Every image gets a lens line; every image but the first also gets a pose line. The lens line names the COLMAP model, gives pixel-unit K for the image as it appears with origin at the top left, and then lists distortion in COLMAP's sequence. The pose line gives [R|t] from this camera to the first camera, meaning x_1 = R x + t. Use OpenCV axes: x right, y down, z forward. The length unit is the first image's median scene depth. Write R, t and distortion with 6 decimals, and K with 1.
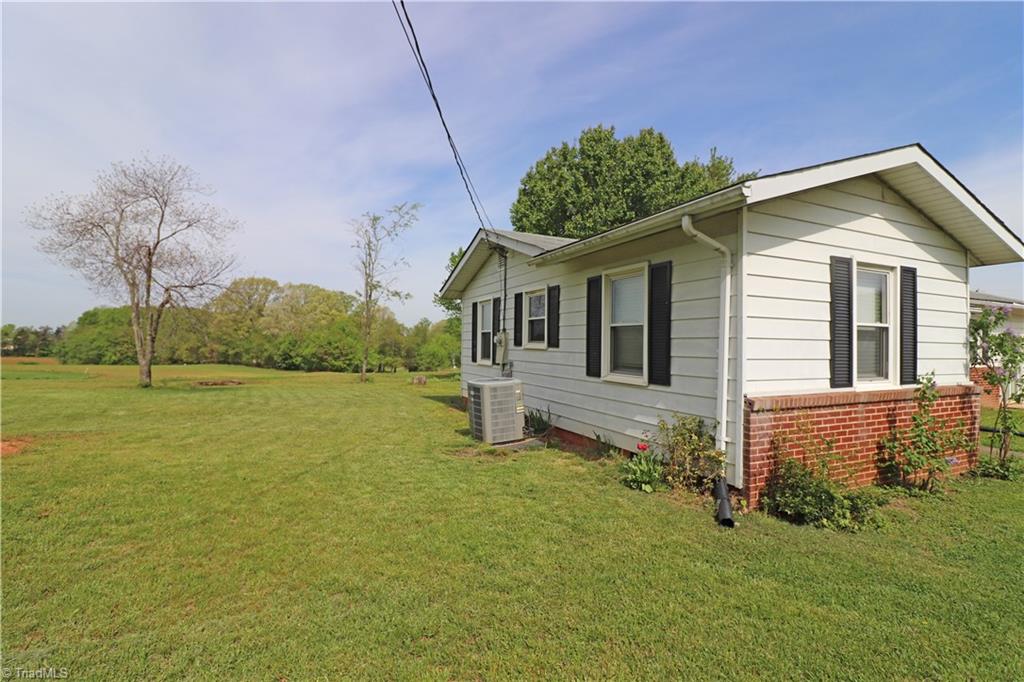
lens RADIAL K [[475.2, 0, 535.1], [0, 475.2, 341.1], [0, 0, 1]] dist [-0.000319, -0.000179]
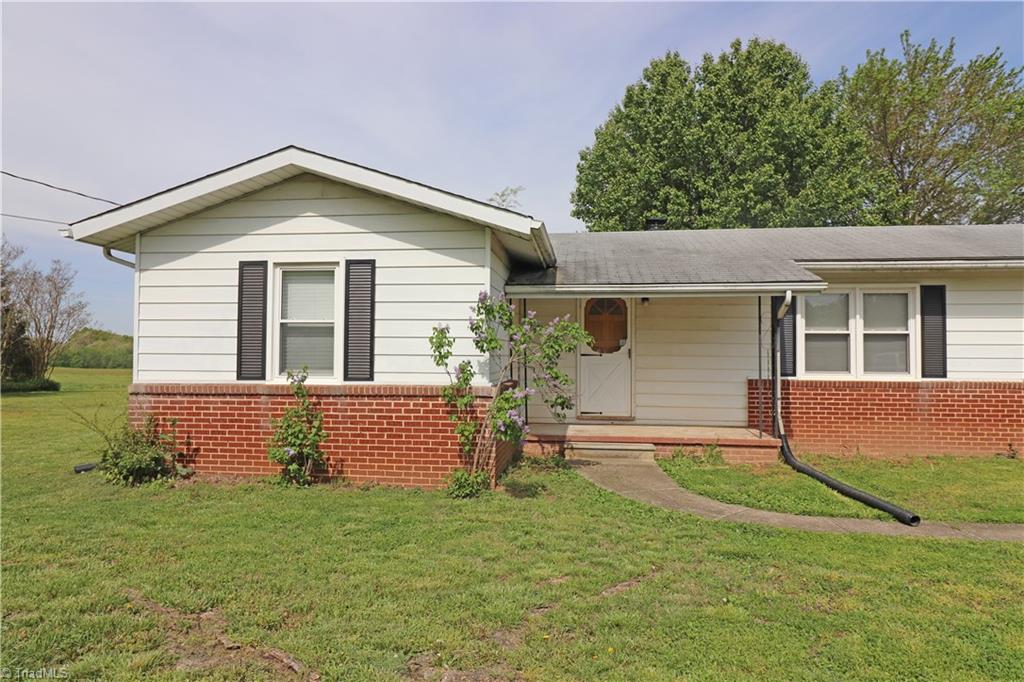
lens RADIAL K [[652.7, 0, 506.3], [0, 652.7, 328.4], [0, 0, 1]] dist [0.001545, 0.000968]
pose [[0.840111, -0.027067, -0.541739, 1.920832], [0.009253, 0.999324, -0.035580, 0.037668], [0.542336, 0.024878, 0.839793, 0.054729]]
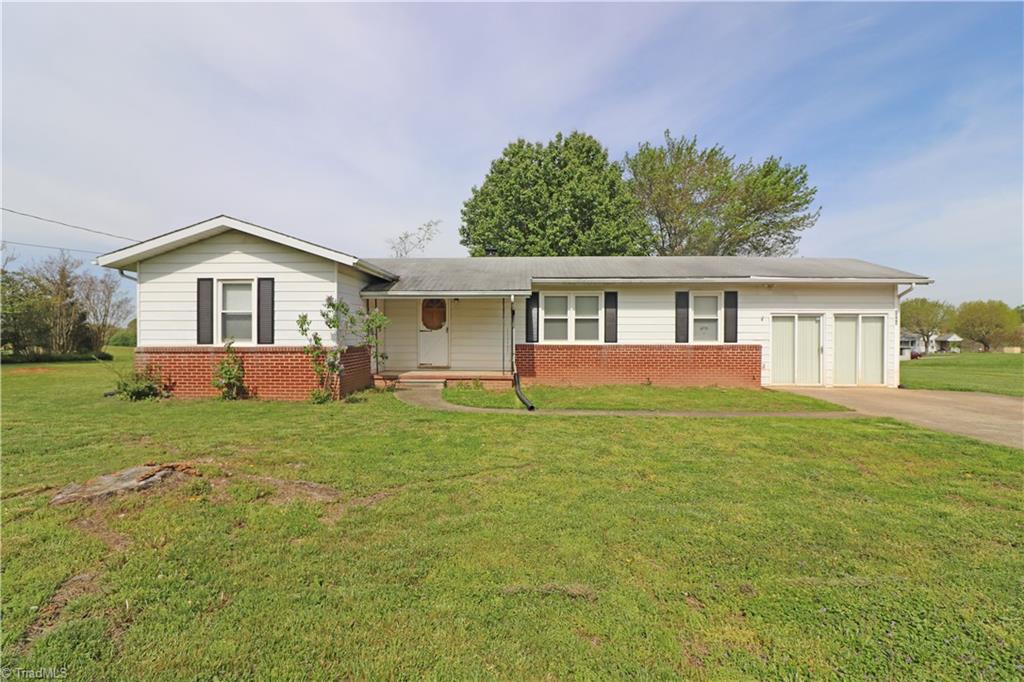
lens RADIAL K [[474.1, 0, 509.4], [0, 474.1, 334.3], [0, 0, 1]] dist [0.001043, -0.012460]
pose [[0.884826, -0.010284, -0.465807, 2.629442], [0.013196, 0.999908, 0.002991, 0.066403], [0.465734, -0.008793, 0.884881, -0.145163]]
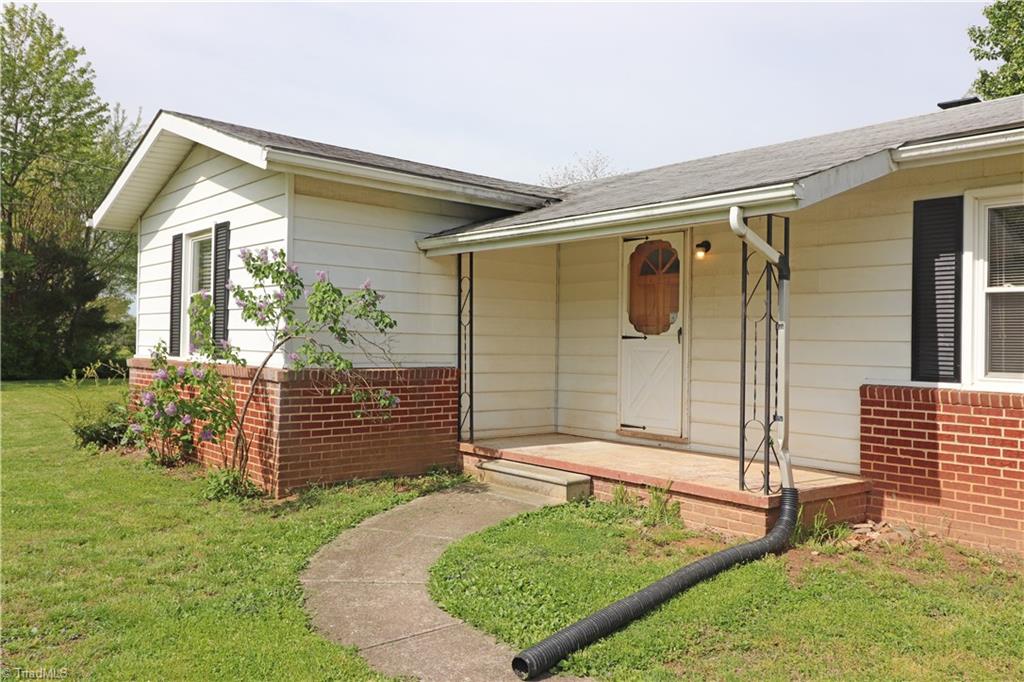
lens RADIAL K [[802.9, 0, 498.0], [0, 802.9, 337.8], [0, 0, 1]] dist [0.003343, -0.000286]
pose [[0.251676, -0.011984, -0.967737, 2.543035], [-0.006861, 0.999876, -0.014167, 0.075973], [0.967787, 0.010205, 0.251563, 1.231310]]
